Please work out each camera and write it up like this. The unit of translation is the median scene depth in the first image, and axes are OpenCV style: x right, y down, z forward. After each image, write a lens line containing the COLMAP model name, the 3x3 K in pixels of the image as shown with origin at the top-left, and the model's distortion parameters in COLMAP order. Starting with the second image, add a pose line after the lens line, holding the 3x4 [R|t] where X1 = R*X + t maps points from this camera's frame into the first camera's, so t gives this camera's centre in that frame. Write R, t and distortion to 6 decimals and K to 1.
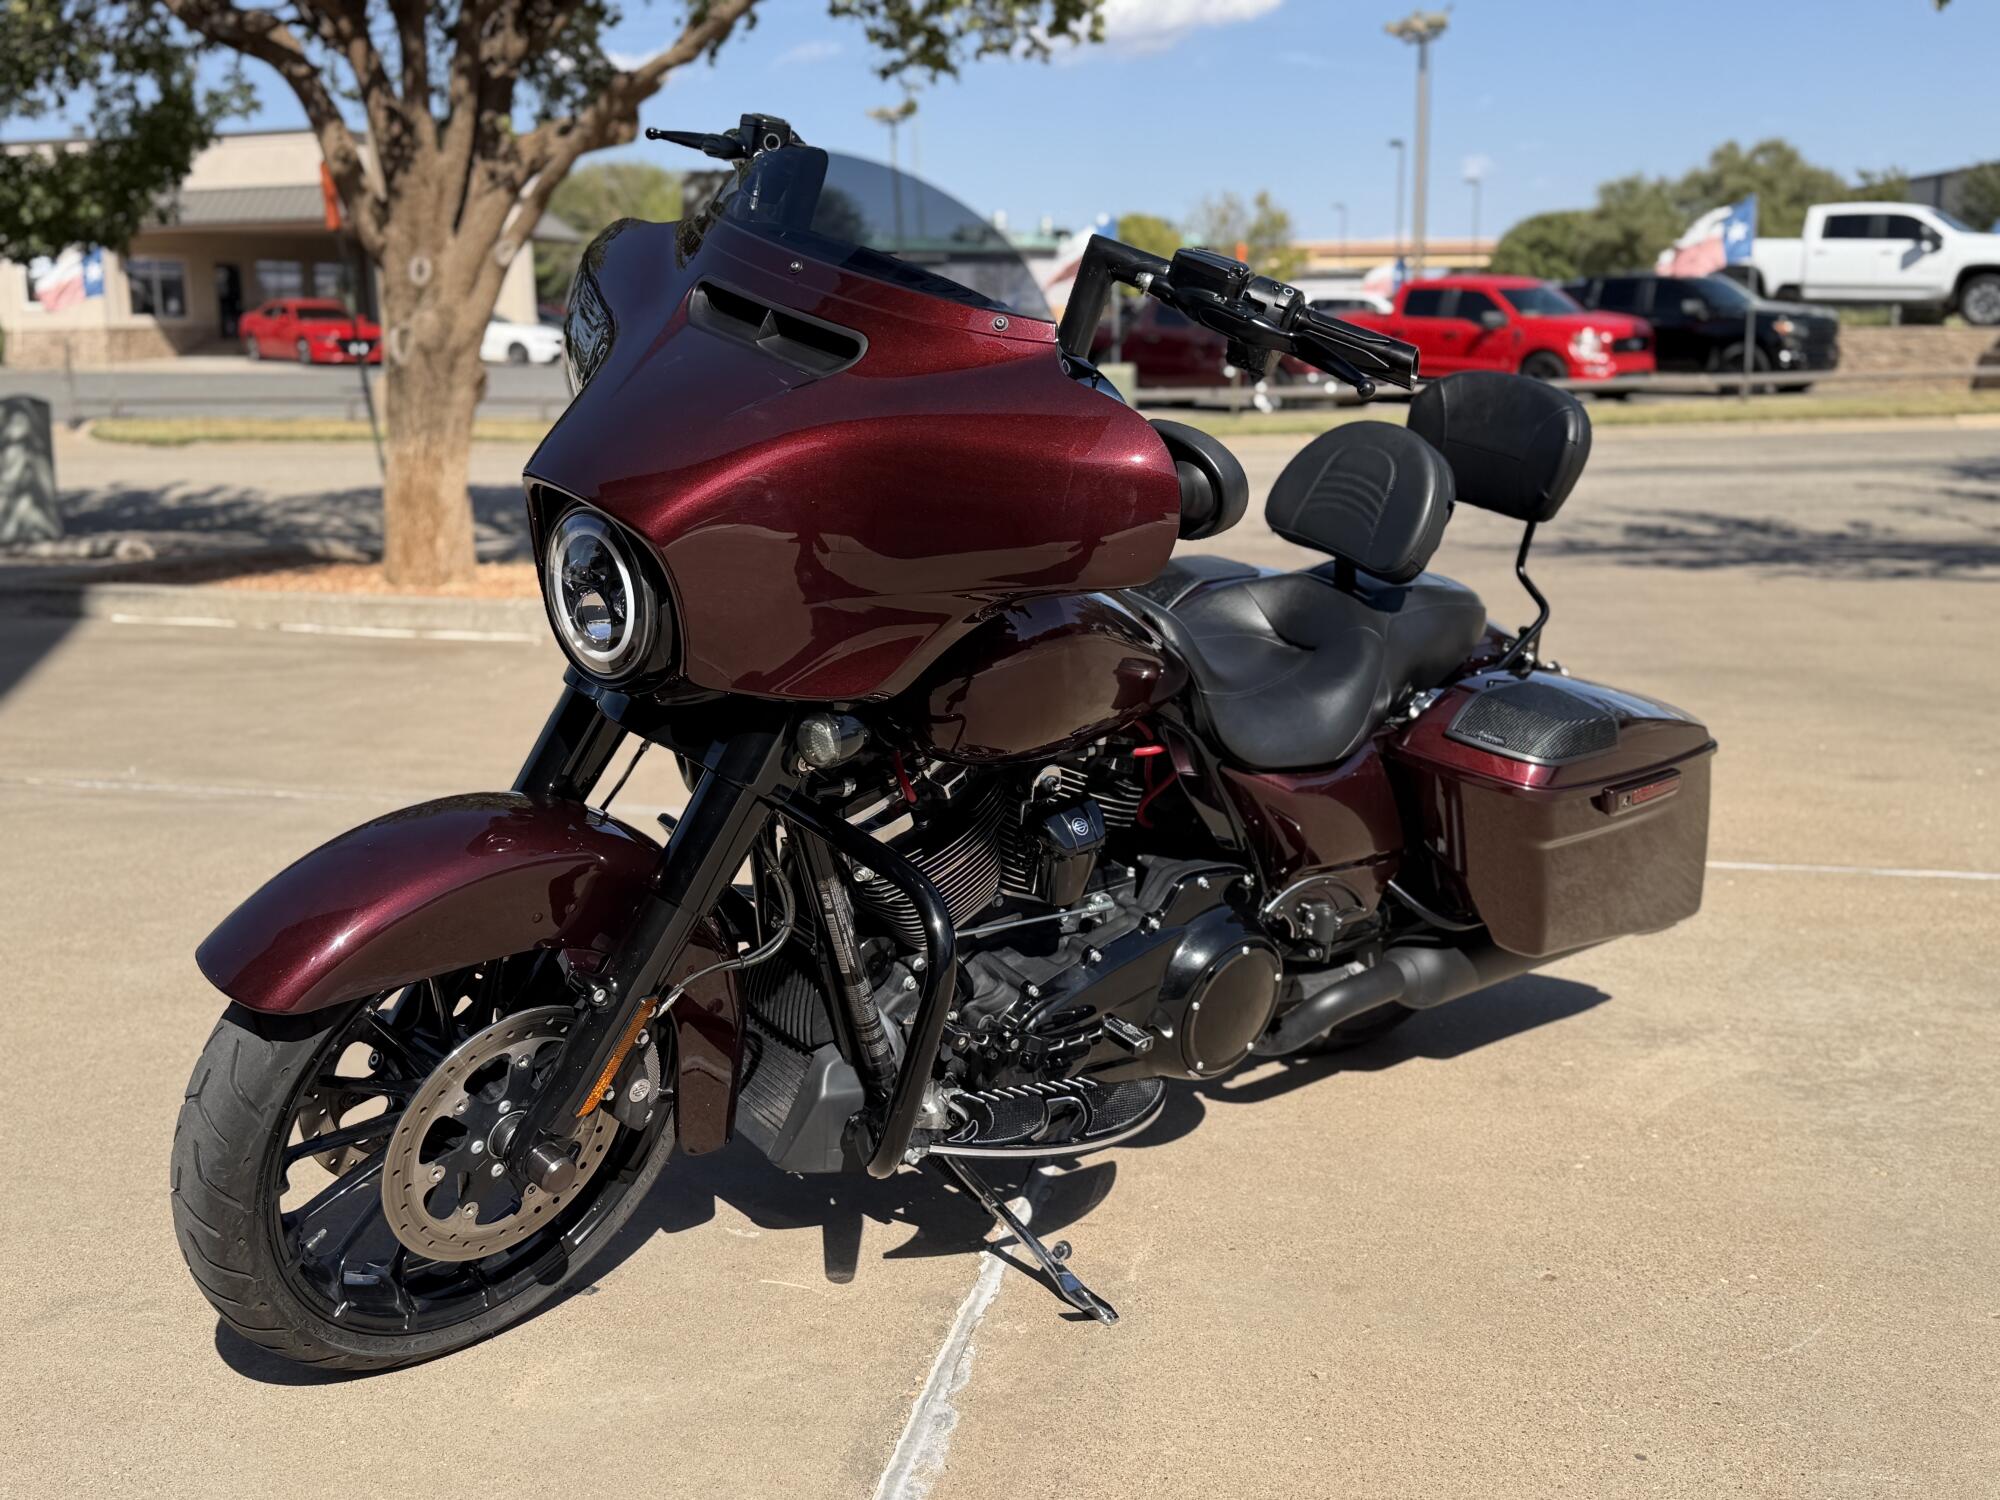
lens RADIAL K [[2076.6, 0, 1000.0], [0, 2076.6, 750.0], [0, 0, 1]] dist [0.140582, -0.319744]
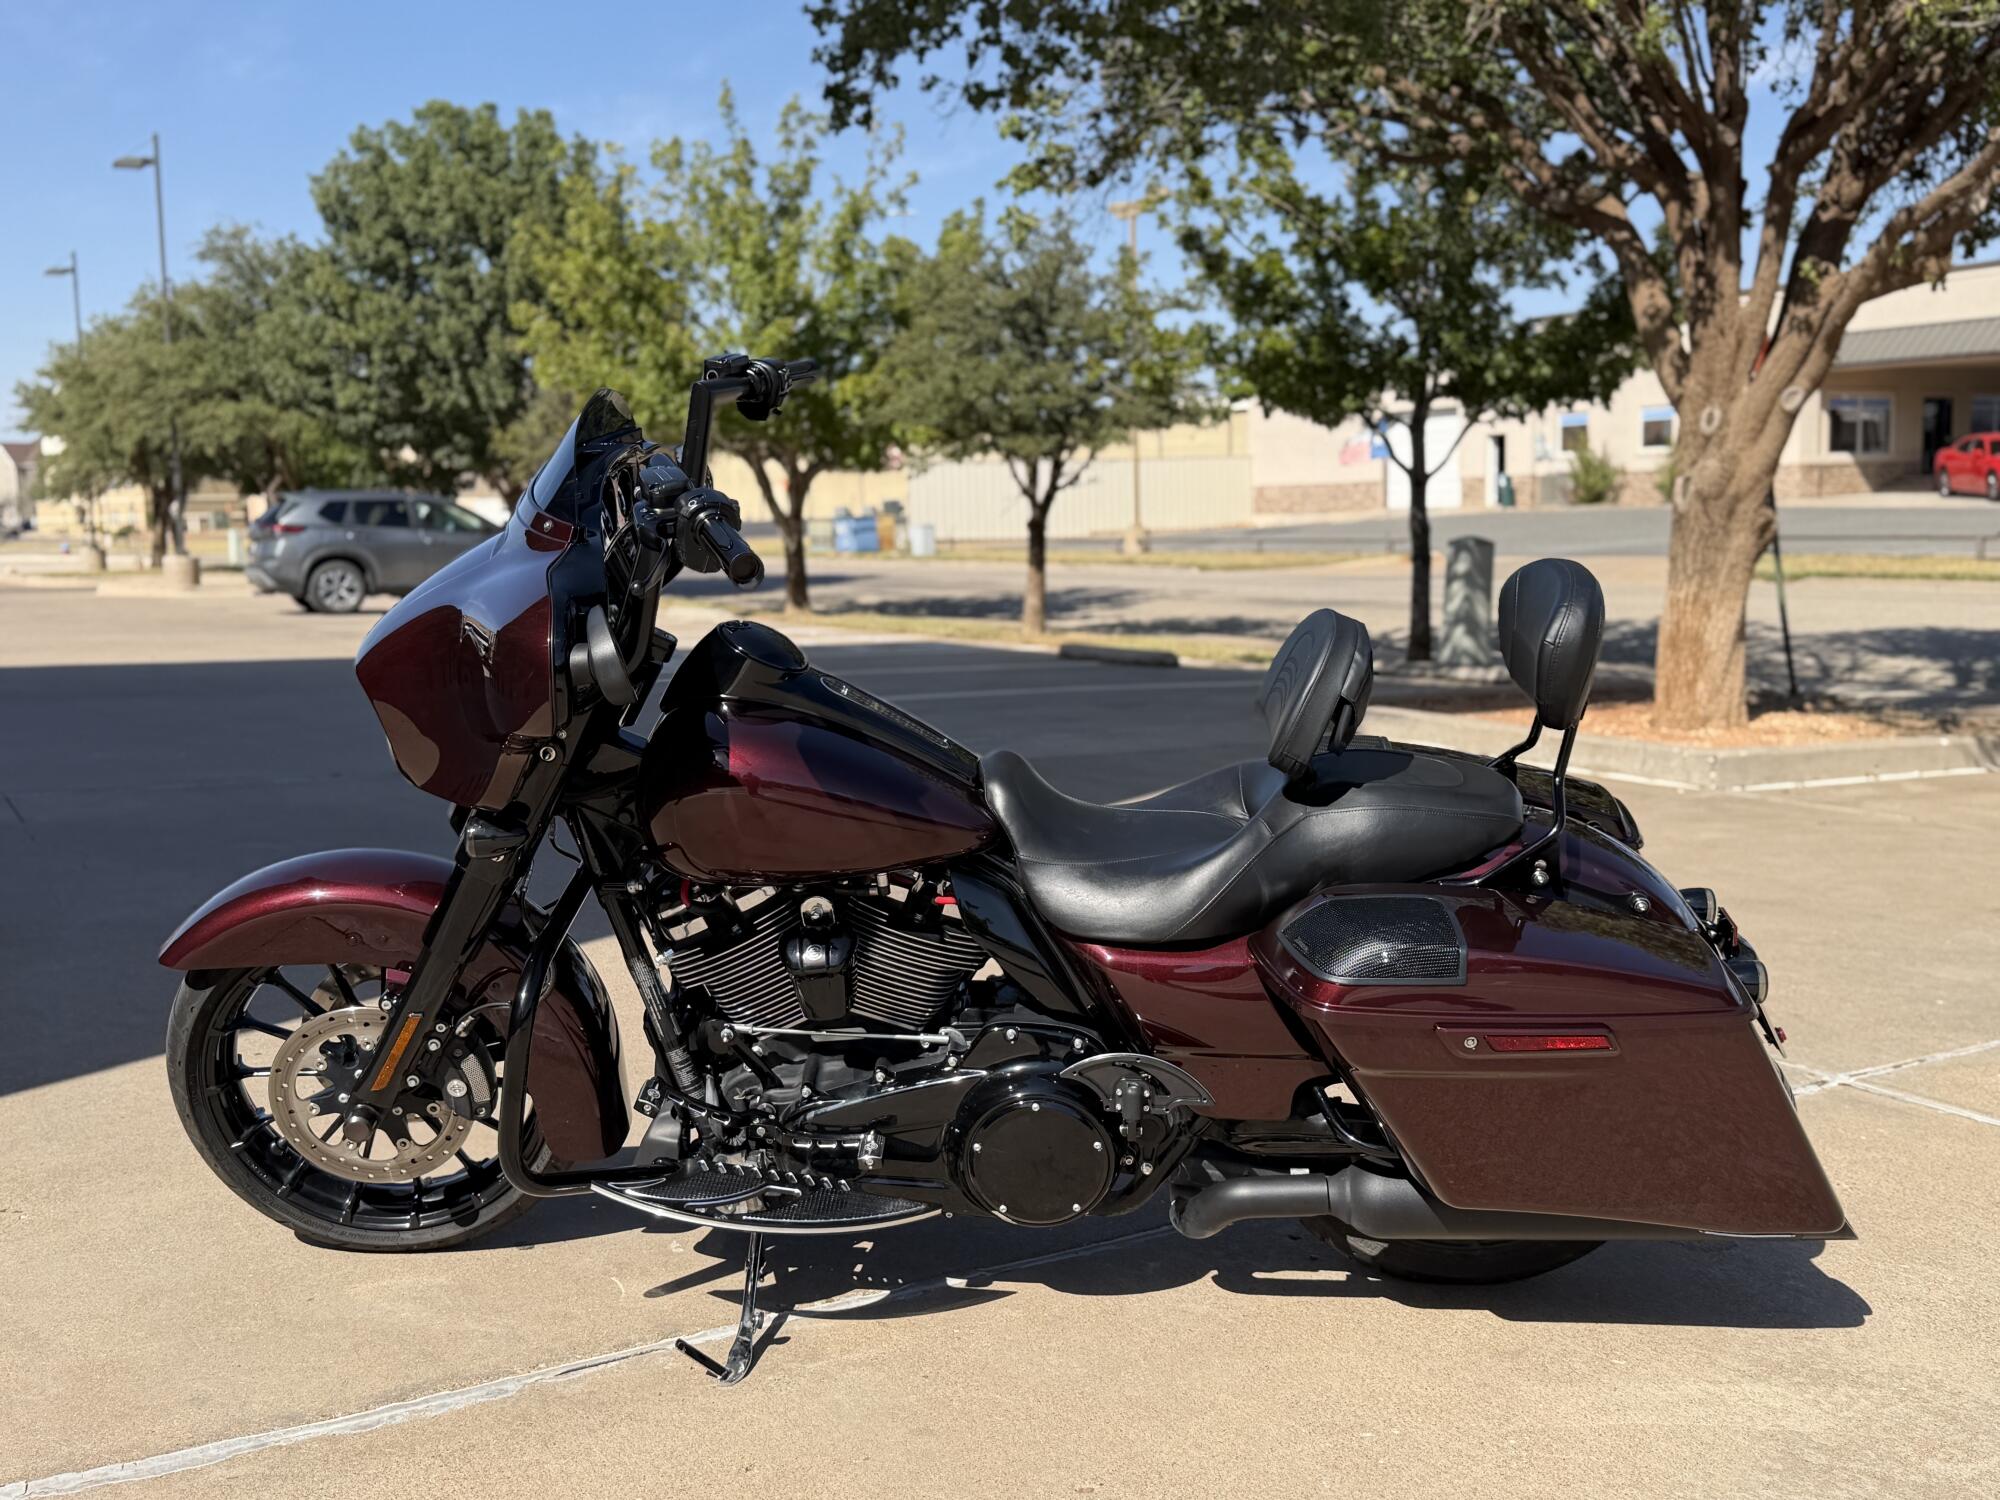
lens RADIAL K [[2076.6, 0, 1000.0], [0, 2076.6, 750.0], [0, 0, 1]] dist [0.140582, -0.319744]
pose [[0.692256, 0.084969, -0.716632, 0.223522], [-0.128595, 0.991675, -0.006641, -0.019172], [0.710102, 0.096753, 0.697420, 0.065307]]
